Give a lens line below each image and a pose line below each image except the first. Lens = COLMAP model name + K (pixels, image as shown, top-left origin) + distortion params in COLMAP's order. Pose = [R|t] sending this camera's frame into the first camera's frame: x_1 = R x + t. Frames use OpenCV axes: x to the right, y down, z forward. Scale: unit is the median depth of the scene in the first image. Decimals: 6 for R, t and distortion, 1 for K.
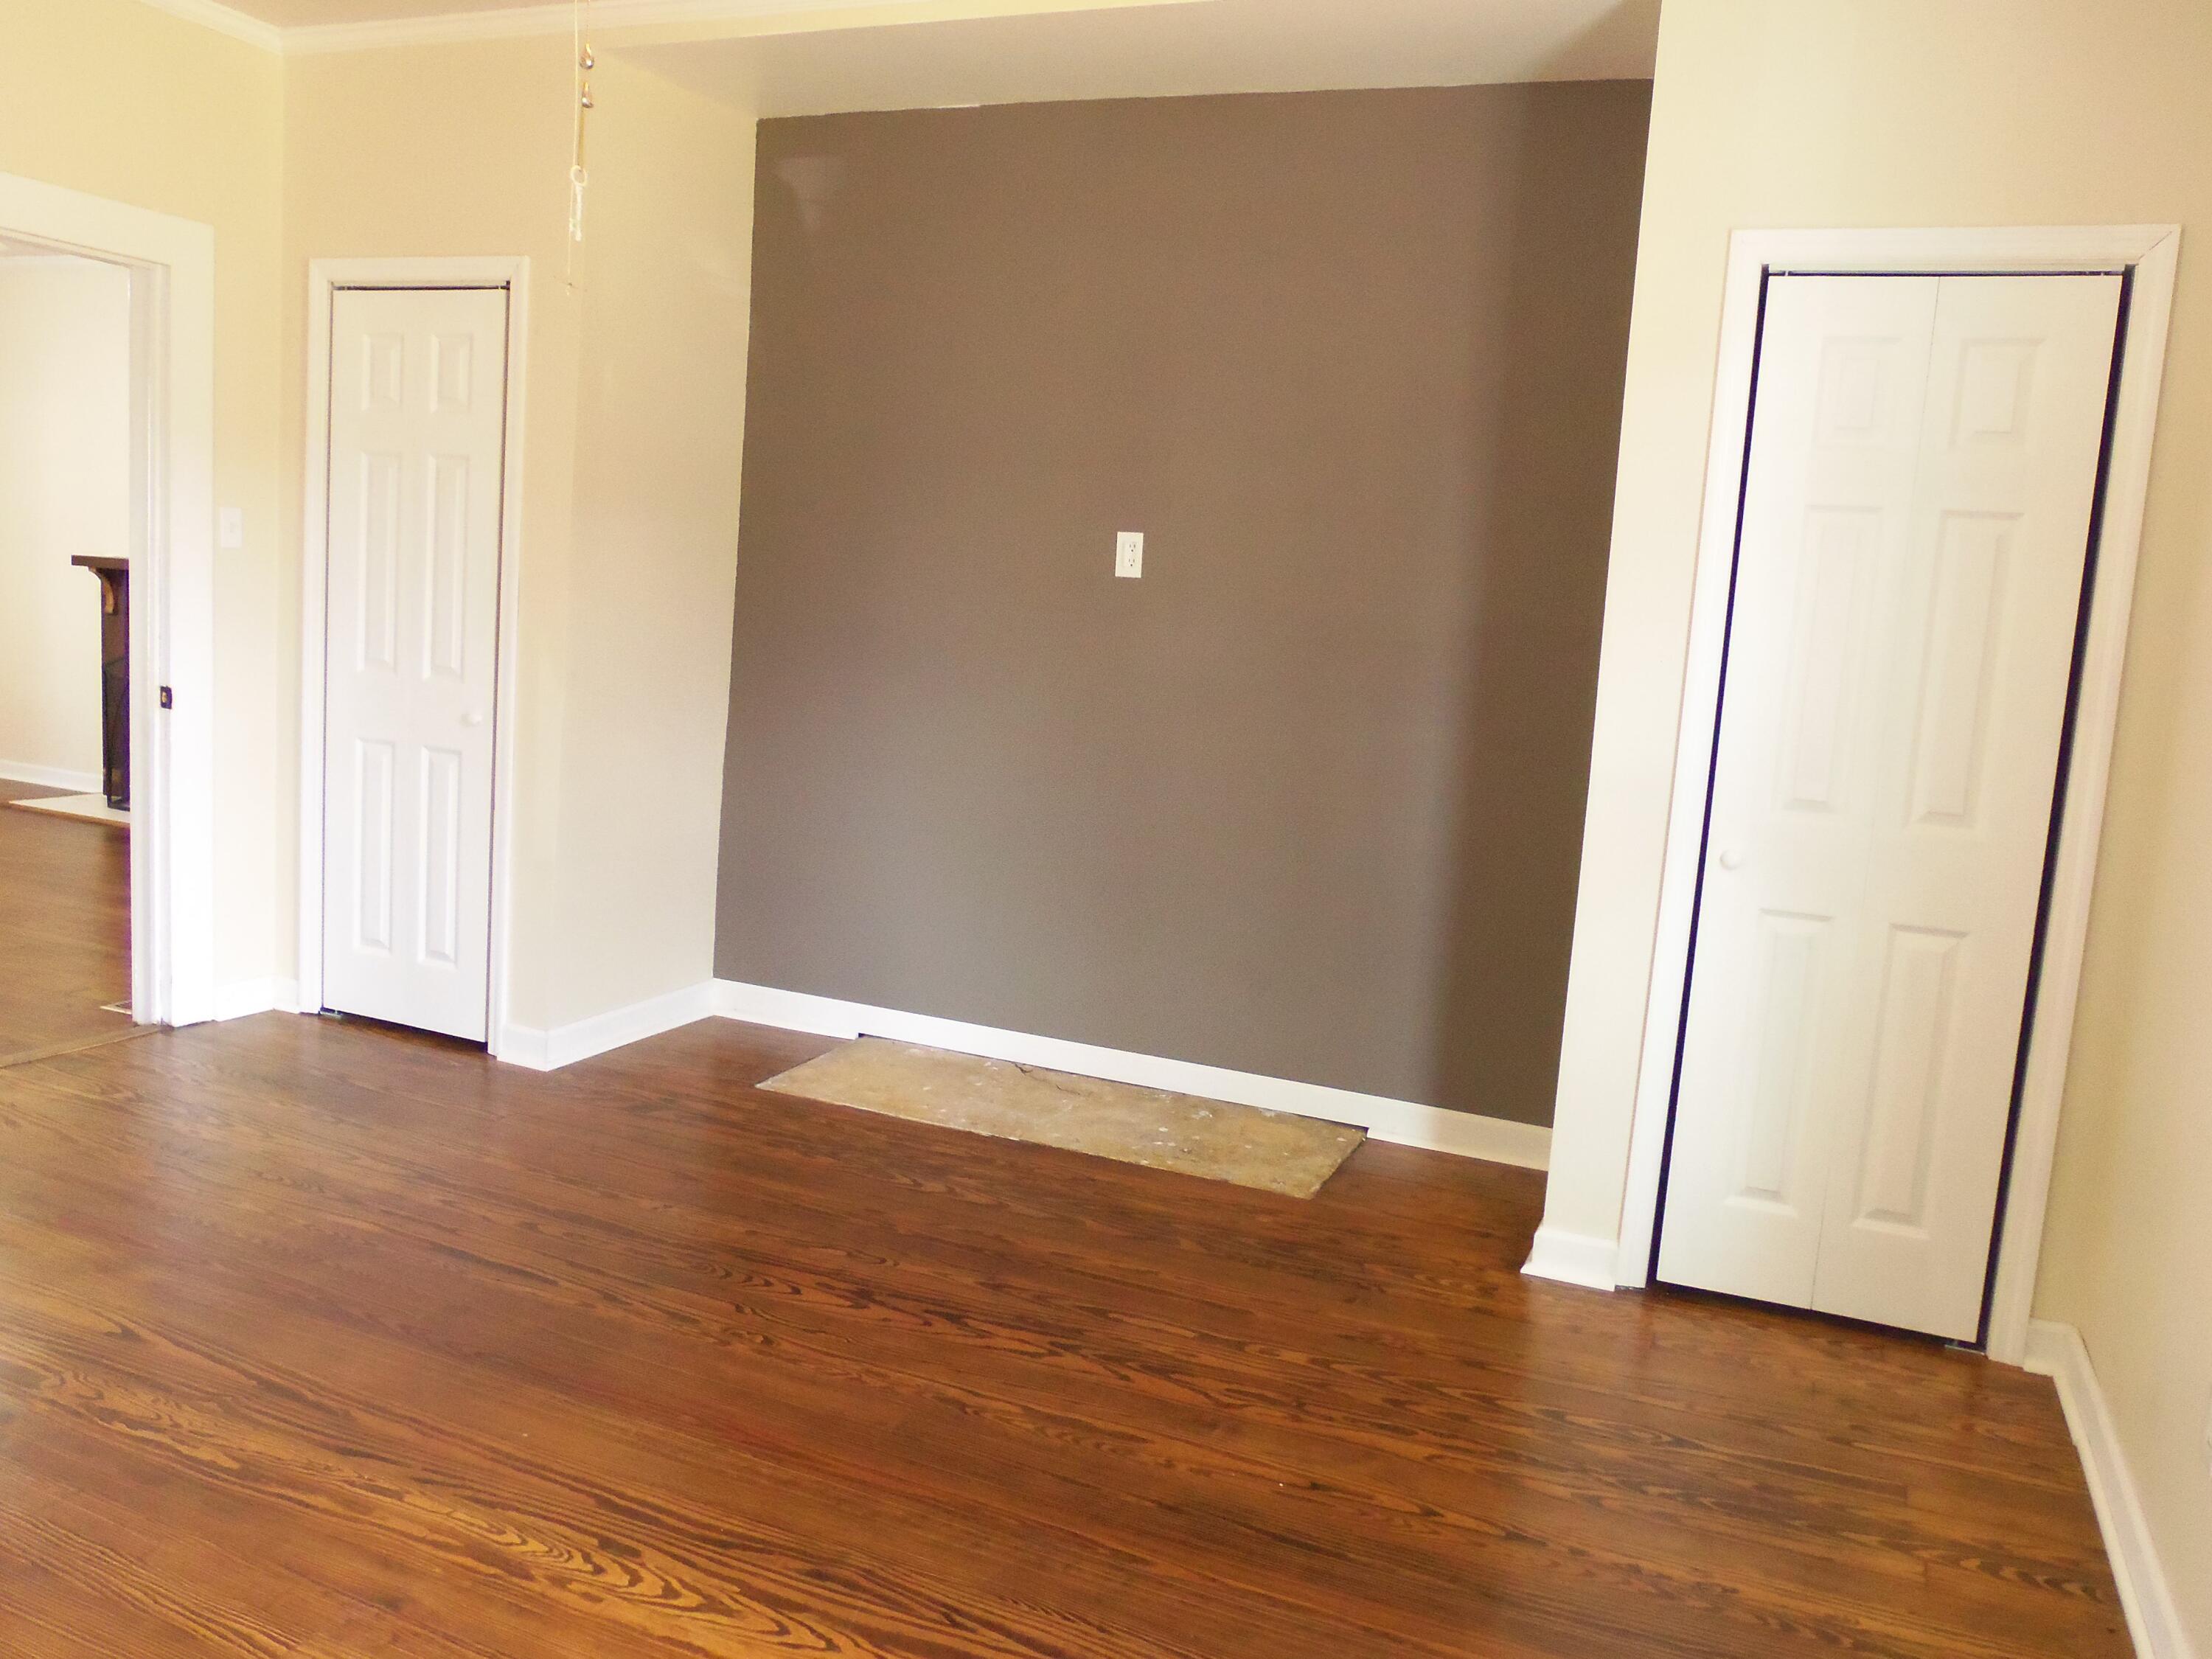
lens RADIAL K [[1703.7, 0, 1106.7], [0, 1703.7, 813.9], [0, 0, 1]] dist [-0.072137, 0.058462]
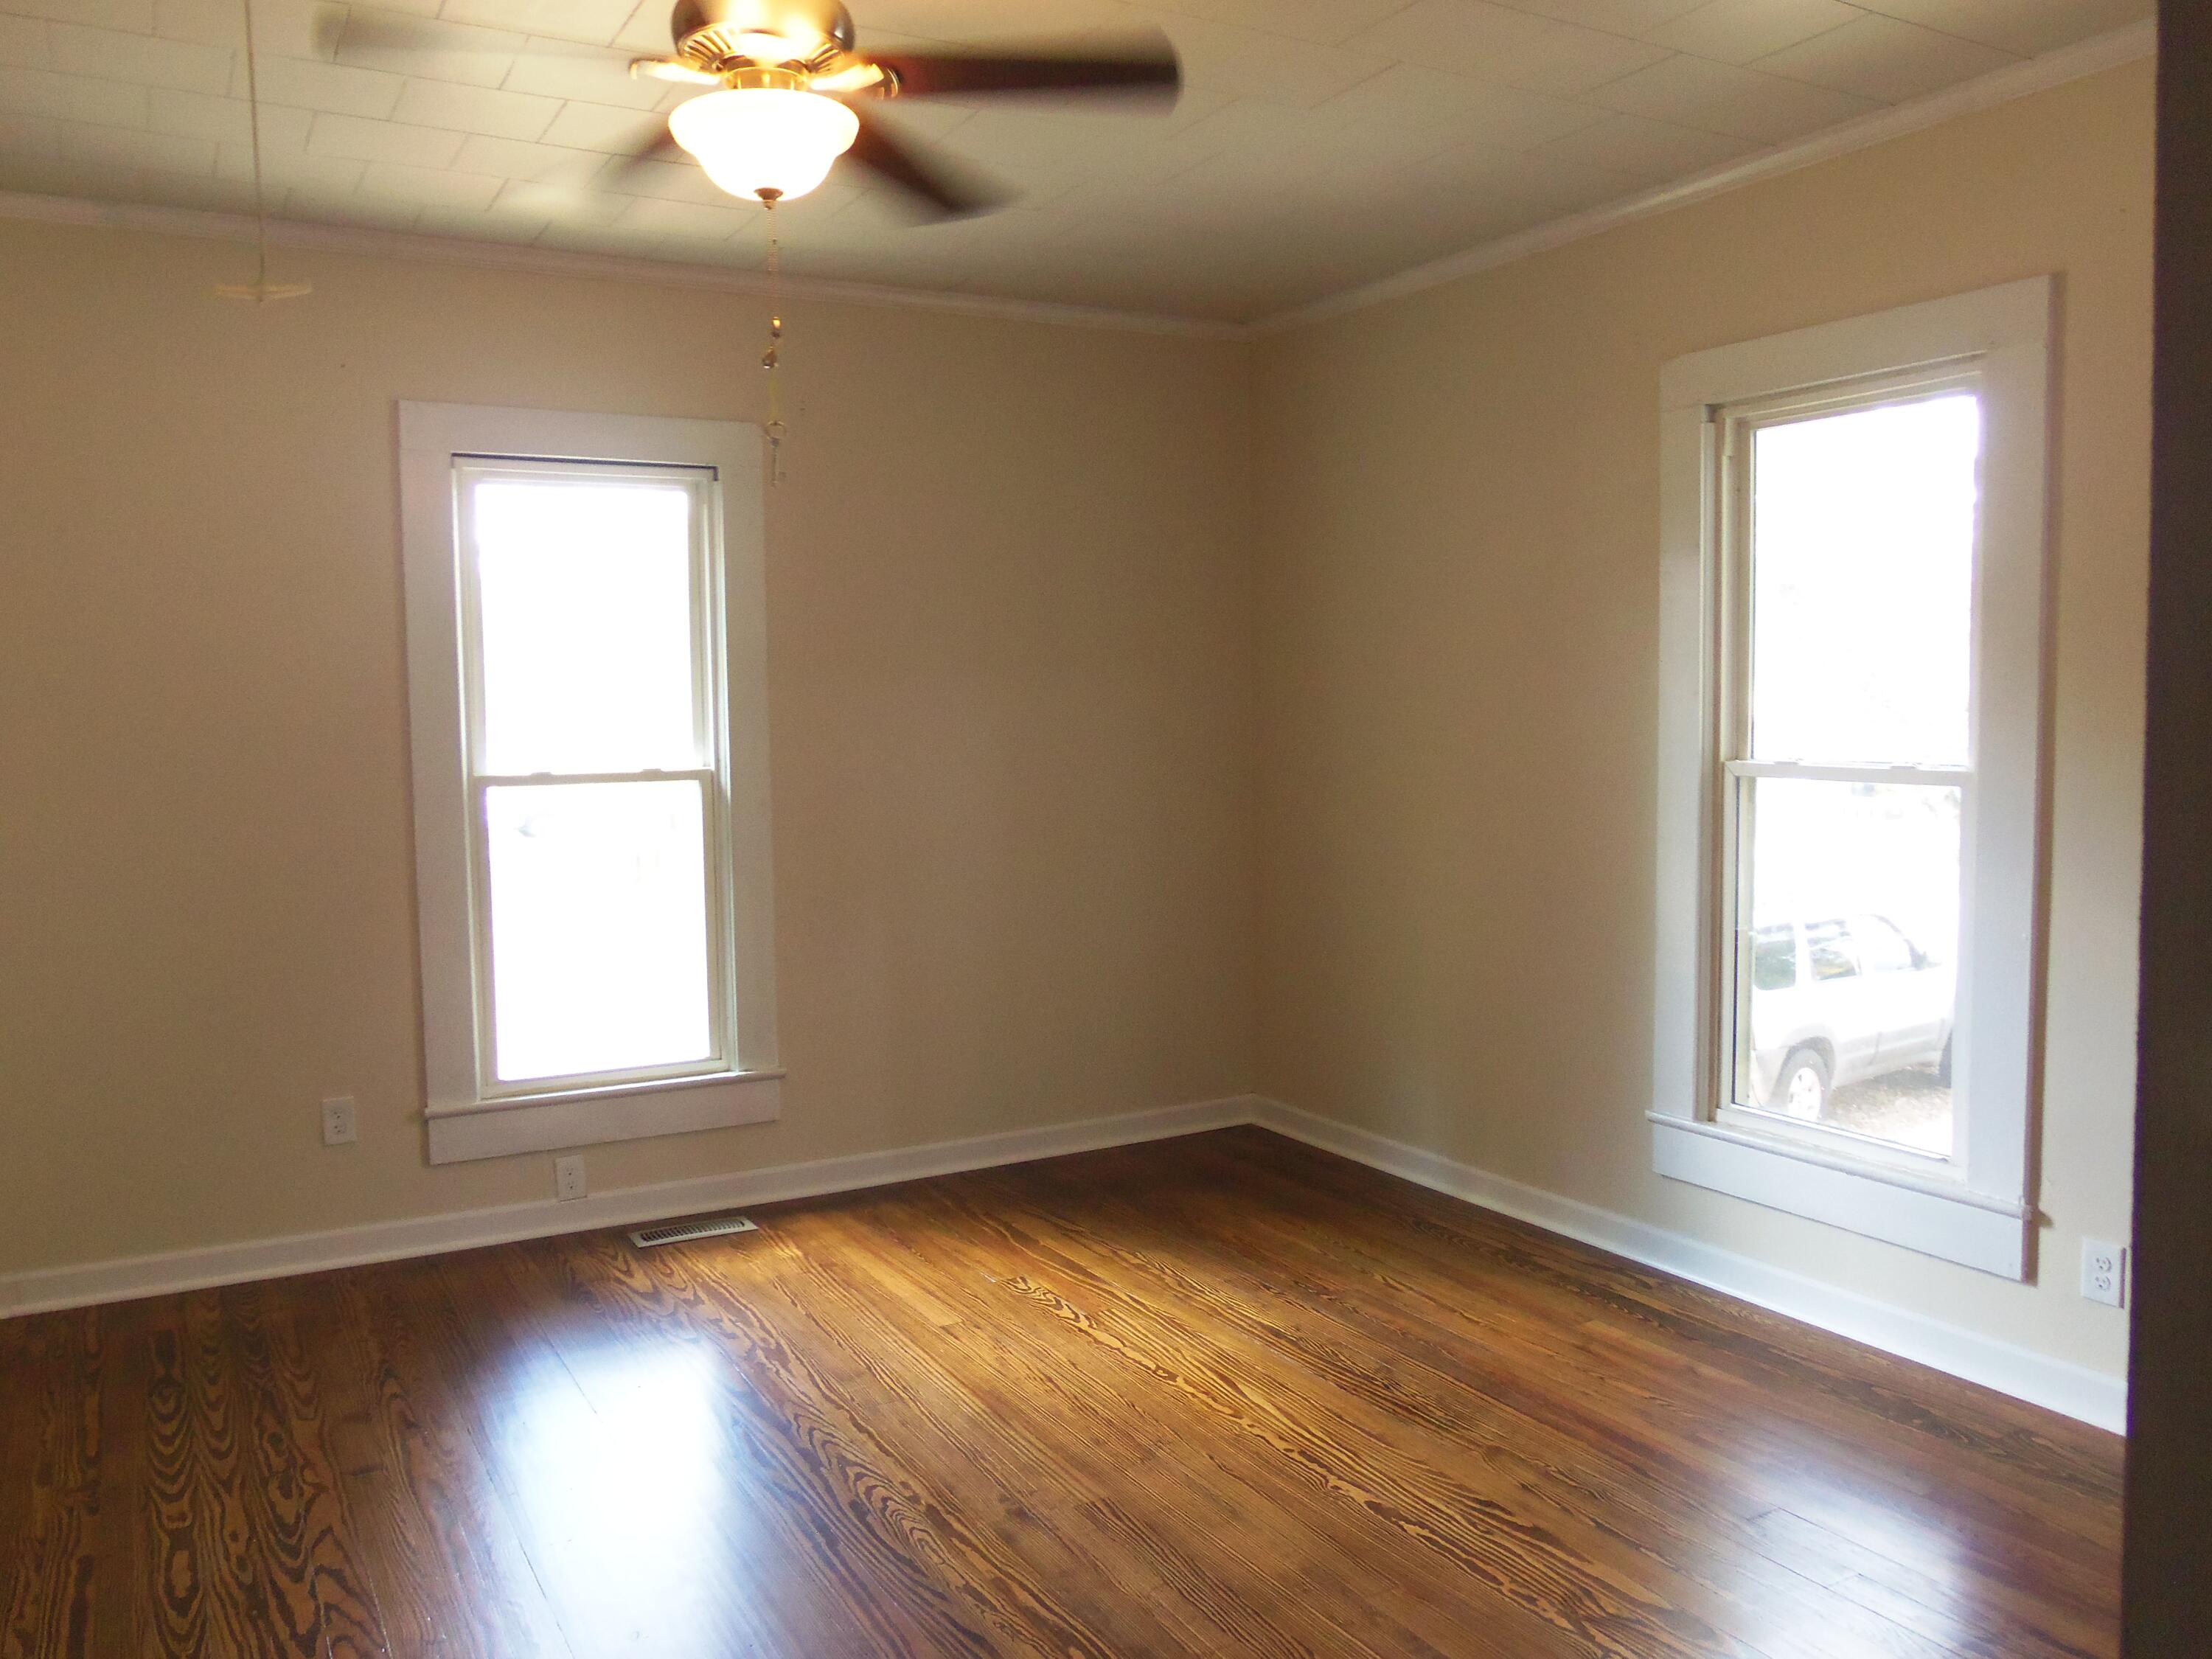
lens RADIAL K [[1703.7, 0, 1106.7], [0, 1703.7, 813.9], [0, 0, 1]] dist [-0.072137, 0.058462]
pose [[-0.792074, -0.100365, 0.602117, -0.680240], [0.037482, 0.976533, 0.212081, -0.211701], [-0.609273, 0.190553, -0.769725, 1.029210]]
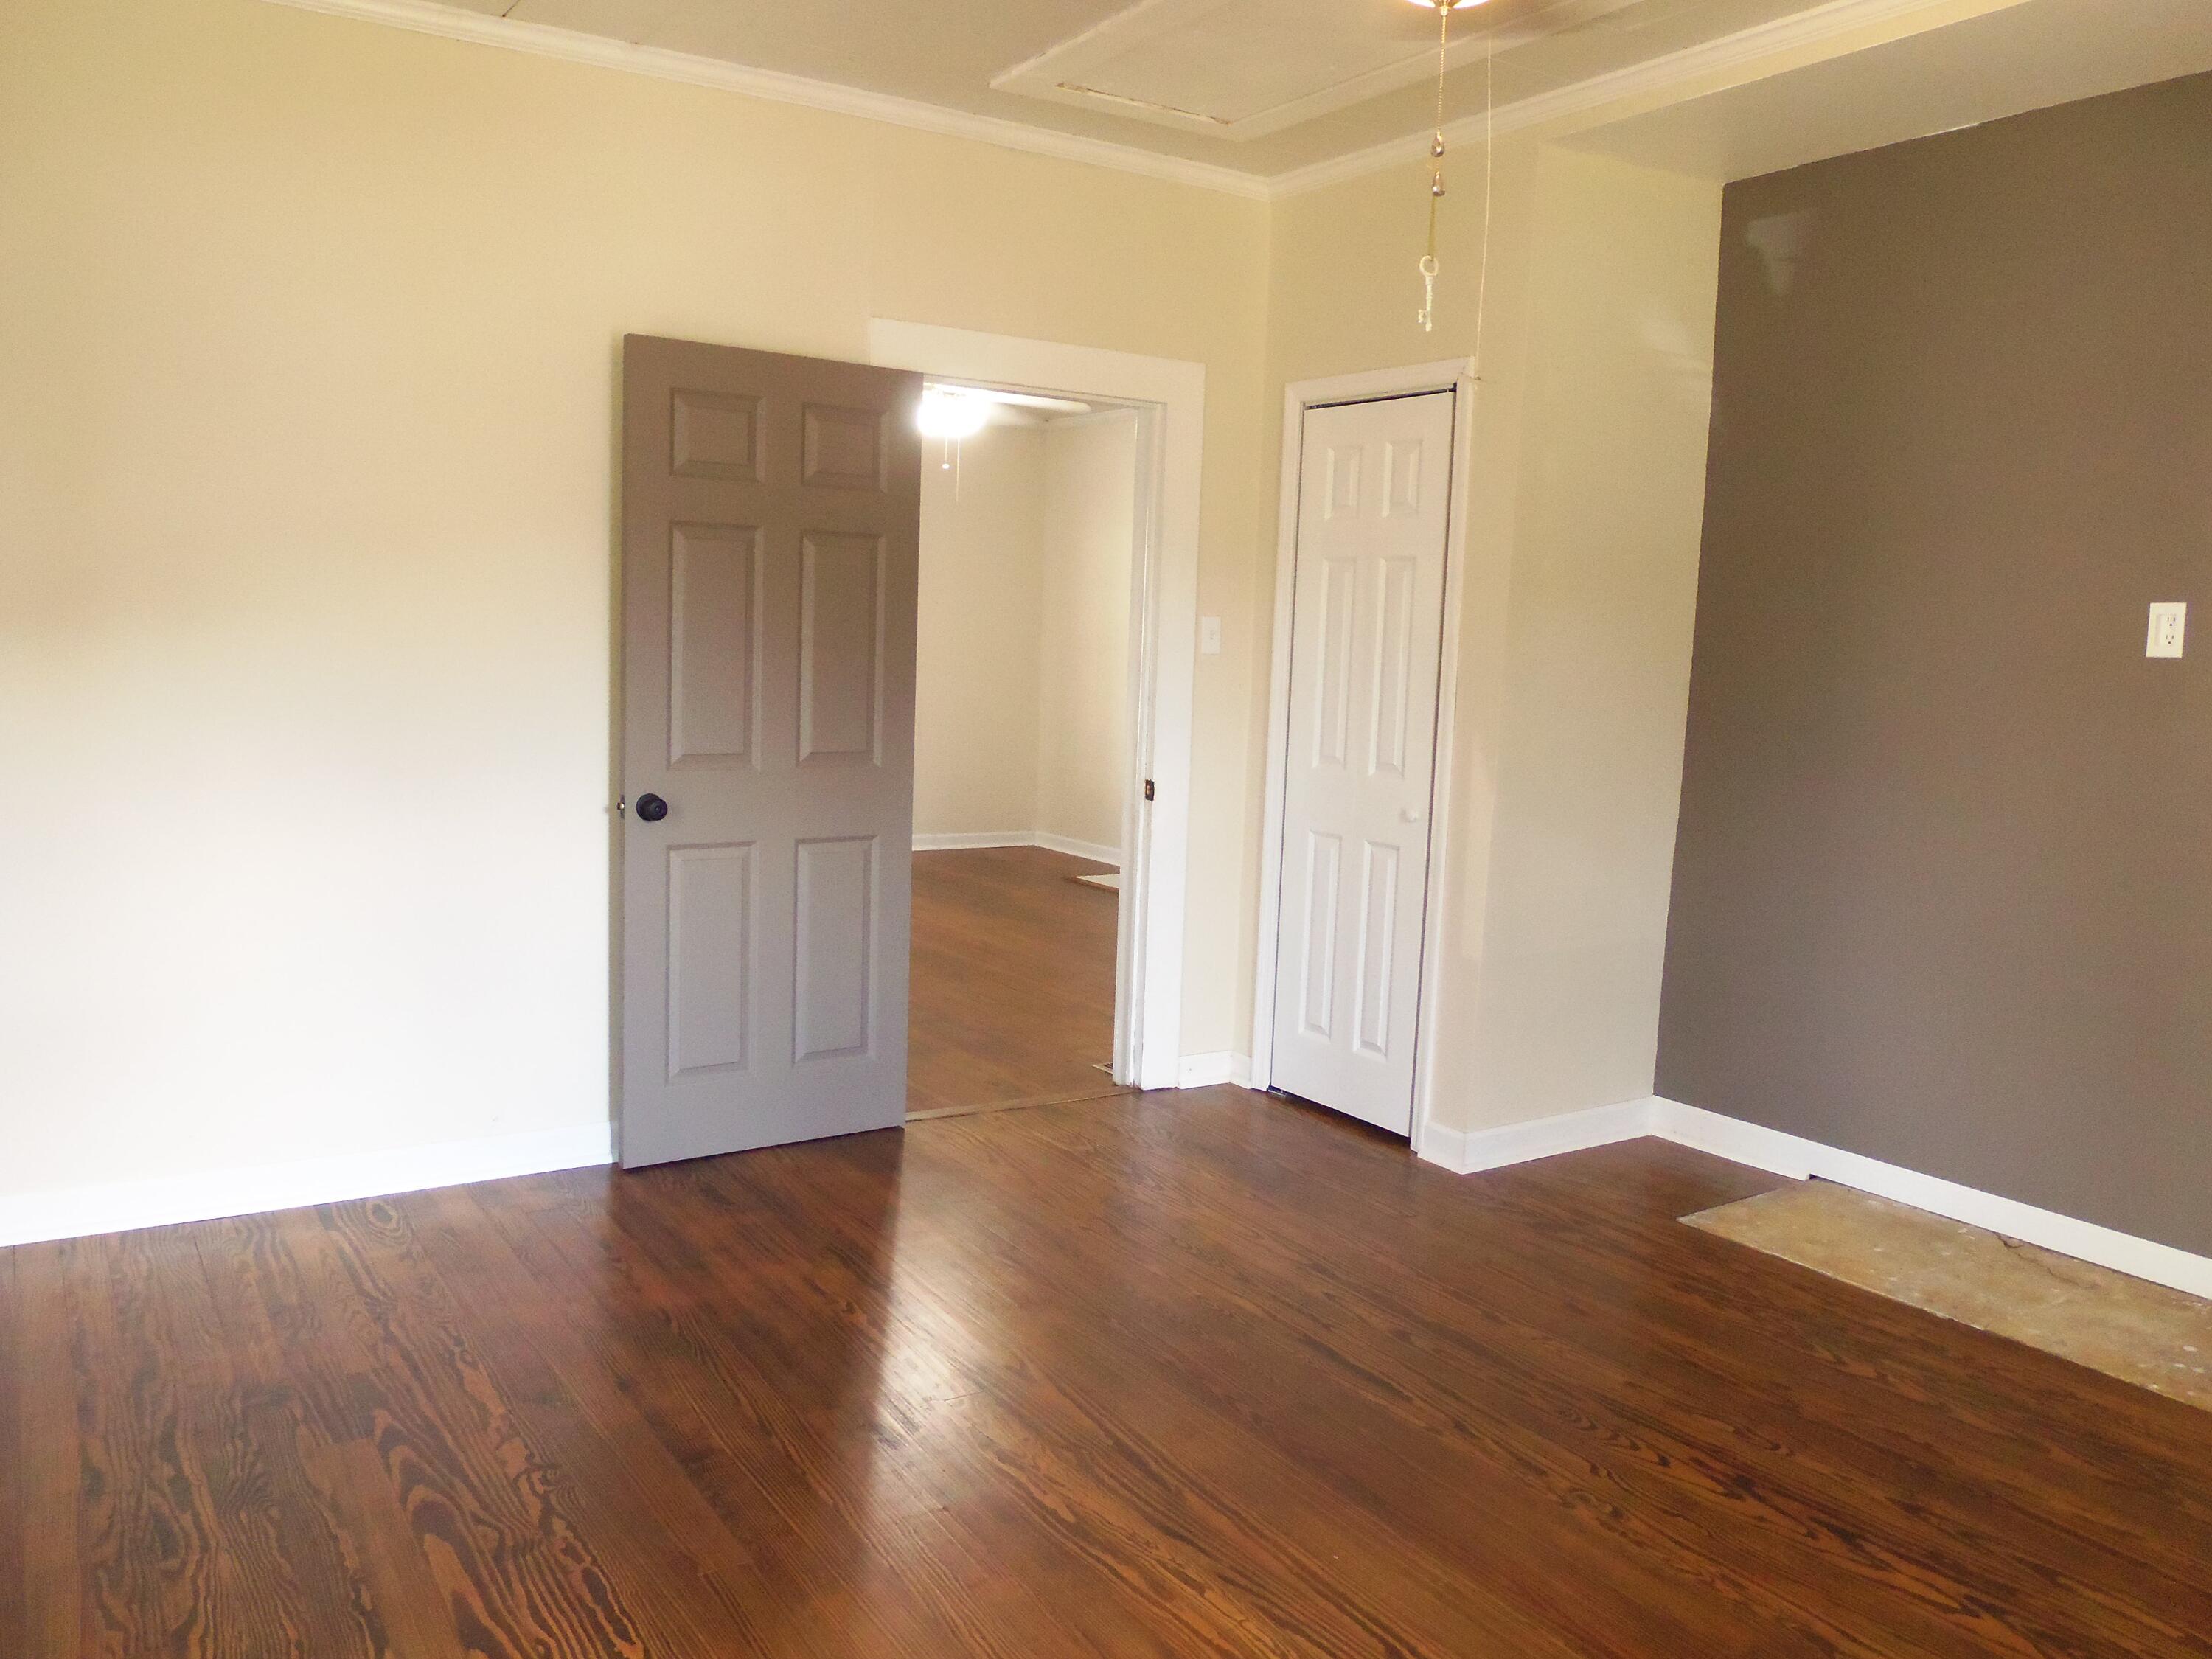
lens RADIAL K [[1703.7, 0, 1106.7], [0, 1703.7, 813.9], [0, 0, 1]] dist [-0.072137, 0.058462]
pose [[0.824076, 0.017199, -0.566218, 0.055964], [-0.048019, 0.998062, -0.039572, -0.008717], [0.564440, 0.059799, 0.823305, 0.064444]]
